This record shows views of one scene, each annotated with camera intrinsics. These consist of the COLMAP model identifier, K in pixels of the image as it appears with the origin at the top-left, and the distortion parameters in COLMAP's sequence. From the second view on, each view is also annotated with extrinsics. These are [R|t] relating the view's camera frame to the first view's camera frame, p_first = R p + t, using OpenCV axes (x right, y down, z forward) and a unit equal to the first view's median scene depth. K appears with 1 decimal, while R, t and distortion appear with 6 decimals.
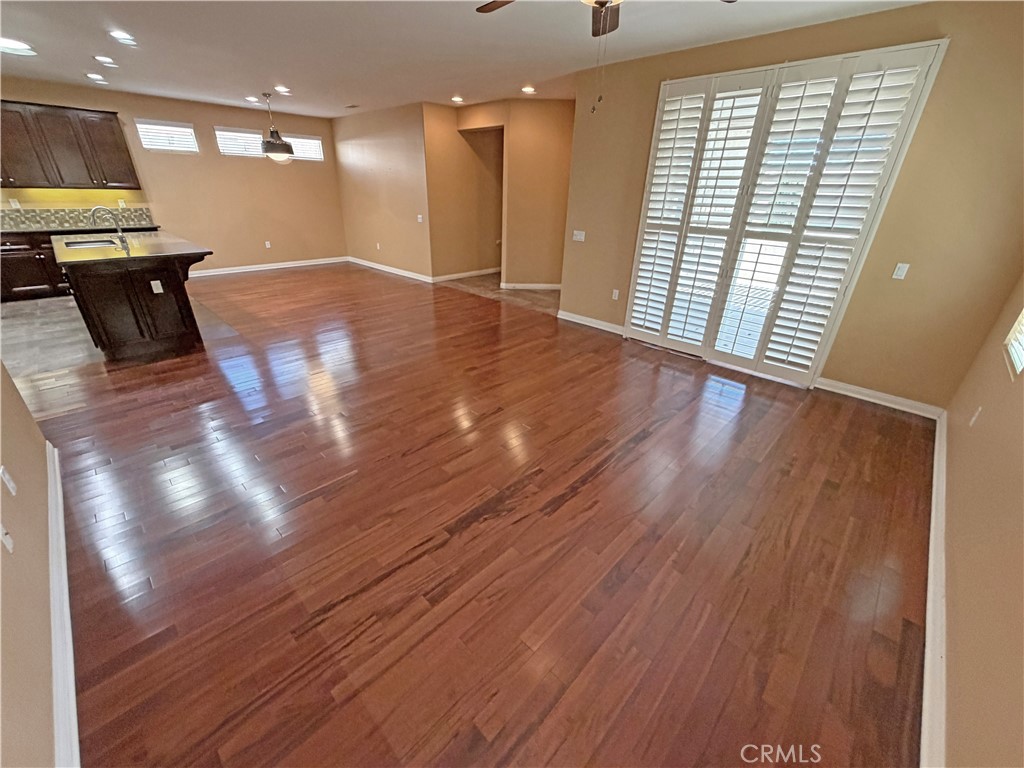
lens RADIAL K [[404.6, 0, 512.0], [0, 404.6, 384.0], [0, 0, 1]] dist [0.001953, -0.000008]
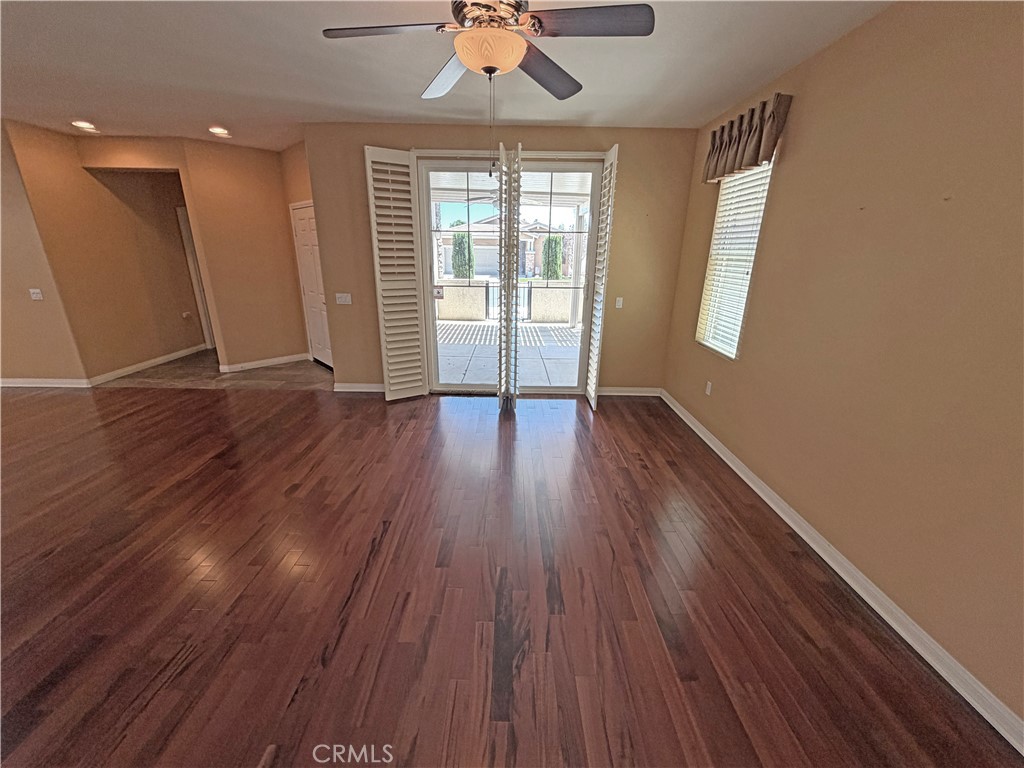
lens RADIAL K [[404.6, 0, 512.0], [0, 404.6, 384.0], [0, 0, 1]] dist [0.001953, -0.000008]
pose [[0.725970, -0.228870, 0.648526, -0.162995], [0.301993, 0.953309, -0.001625, -0.064852], [-0.617874, 0.197030, 0.761191, 0.116081]]
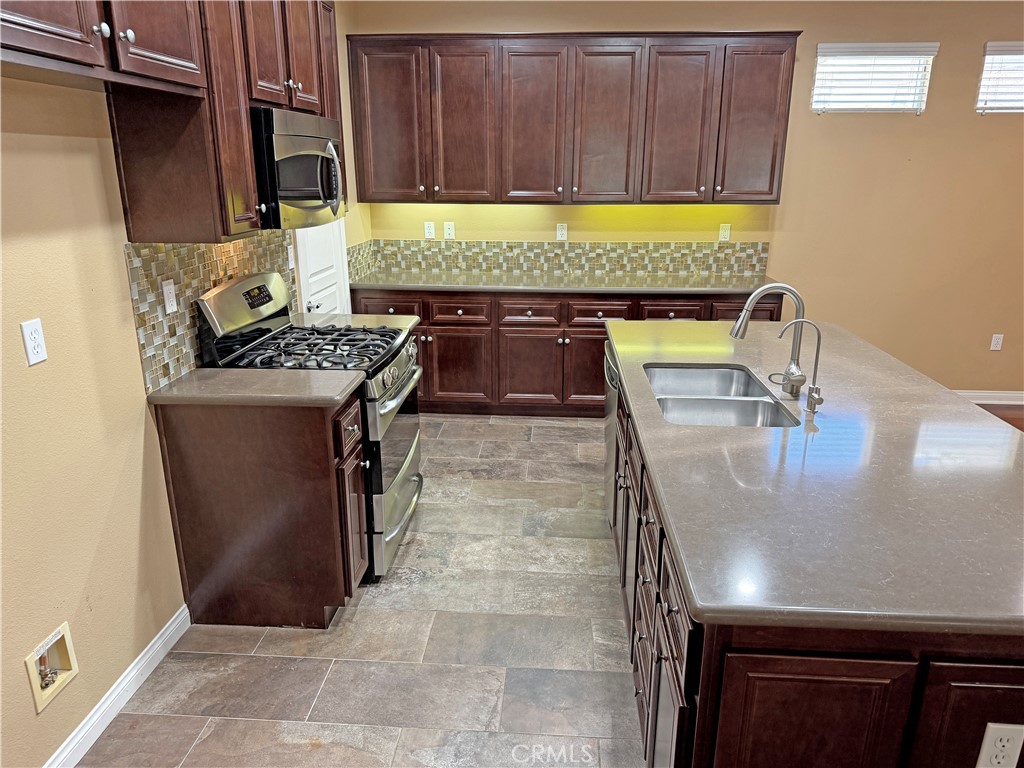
lens RADIAL K [[714.2, 0, 512.0], [0, 714.2, 384.0], [0, 0, 1]] dist [-0.002293, -0.001497]
pose [[0.645647, 0.199143, -0.737212, -0.286805], [-0.314894, 0.948927, -0.019450, -0.113993], [0.695688, 0.244702, 0.675381, 0.201865]]
